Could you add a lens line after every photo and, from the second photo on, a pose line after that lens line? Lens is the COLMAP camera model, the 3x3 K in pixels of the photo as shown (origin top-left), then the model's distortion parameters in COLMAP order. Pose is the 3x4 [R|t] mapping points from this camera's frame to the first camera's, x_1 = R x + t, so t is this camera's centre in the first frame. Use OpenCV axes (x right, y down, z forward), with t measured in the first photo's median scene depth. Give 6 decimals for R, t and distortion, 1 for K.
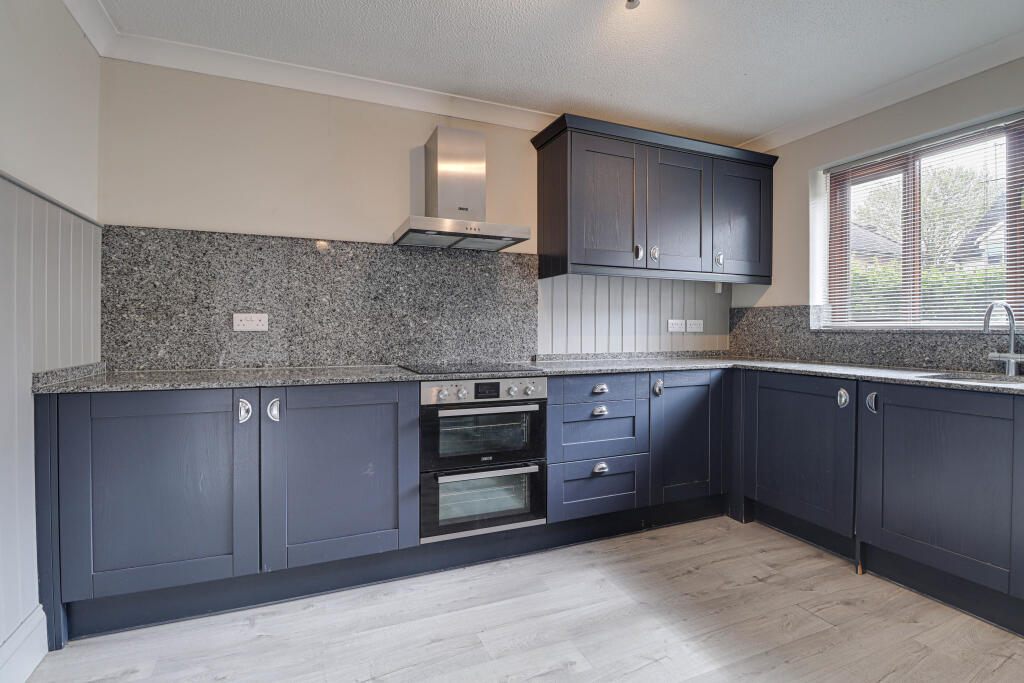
lens RADIAL K [[482.2, 0, 510.4], [0, 482.2, 333.6], [0, 0, 1]] dist [-0.020599, -0.005988]
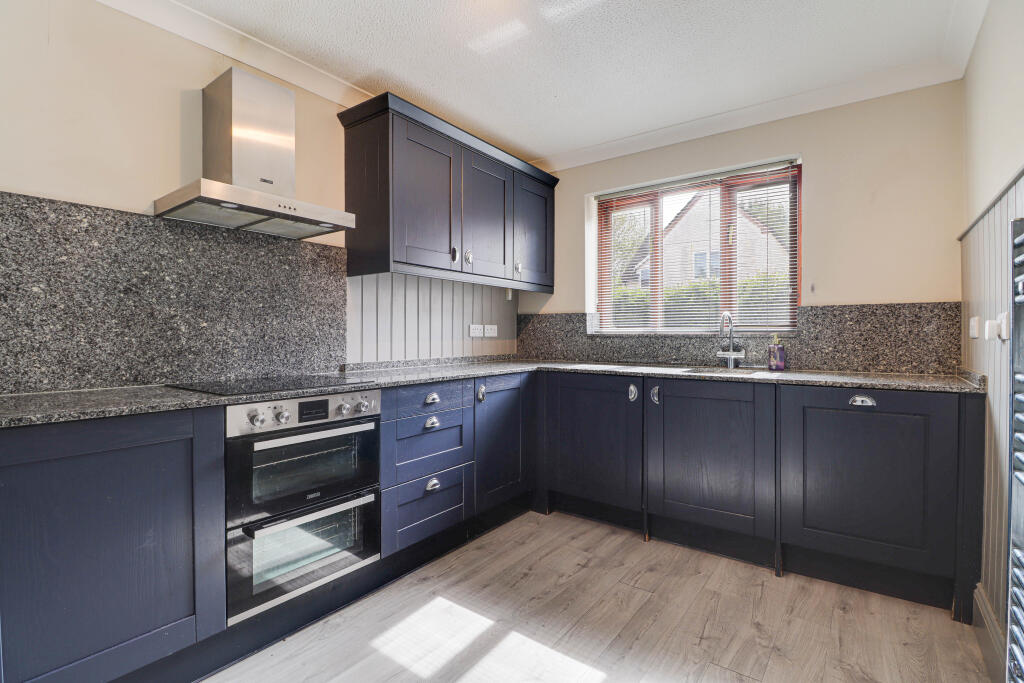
lens RADIAL K [[482.2, 0, 513.4], [0, 482.2, 336.7], [0, 0, 1]] dist [-0.020599, -0.005988]
pose [[0.865568, -0.004288, 0.500772, -0.137886], [0.006820, 0.999972, -0.003226, -0.000253], [-0.500744, 0.006207, 0.865573, 0.121562]]
